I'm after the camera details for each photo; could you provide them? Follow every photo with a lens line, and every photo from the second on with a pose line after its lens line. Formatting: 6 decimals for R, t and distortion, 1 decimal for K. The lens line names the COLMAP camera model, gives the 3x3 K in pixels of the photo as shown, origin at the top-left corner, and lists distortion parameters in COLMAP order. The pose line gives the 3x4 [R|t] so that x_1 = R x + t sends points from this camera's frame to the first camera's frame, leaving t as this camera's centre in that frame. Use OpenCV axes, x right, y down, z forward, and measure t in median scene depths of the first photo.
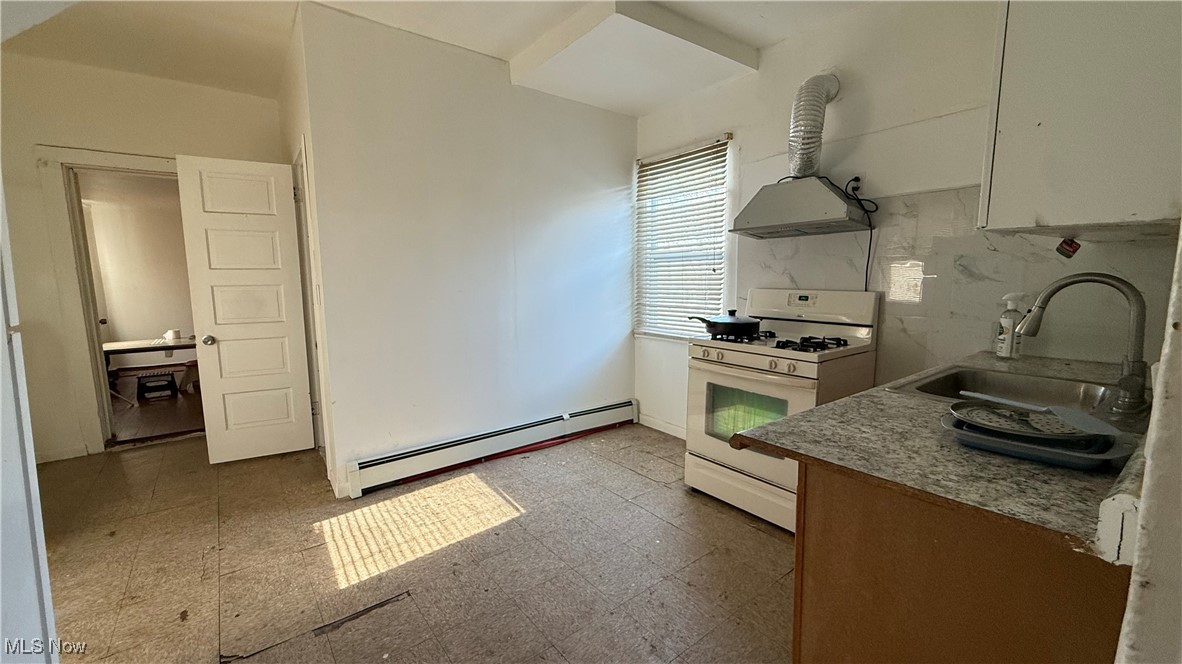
lens RADIAL K [[466.1, 0, 587.3], [0, 466.1, 333.6], [0, 0, 1]] dist [-0.000069, -0.000130]
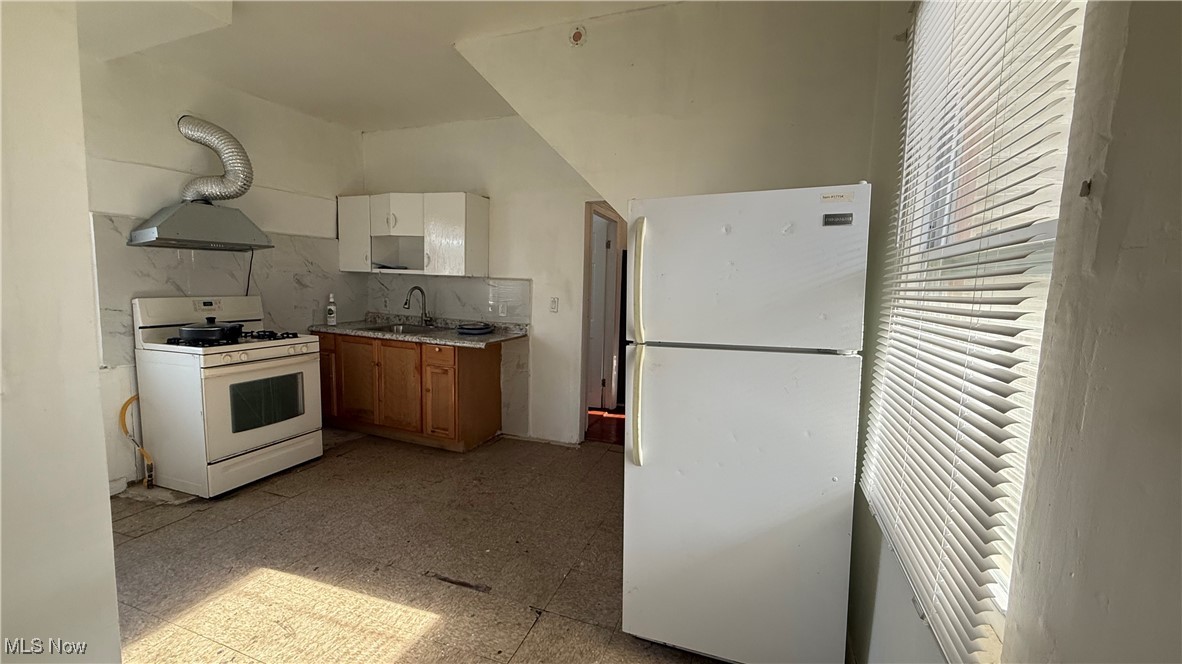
lens RADIAL K [[466.1, 0, 591.2], [0, 466.1, 331.0], [0, 0, 1]] dist [-0.000069, -0.000130]
pose [[-0.532759, -0.095785, 0.840829, -1.146122], [0.082864, 0.982895, 0.164473, -0.134130], [-0.842201, 0.157299, -0.515708, 0.885263]]
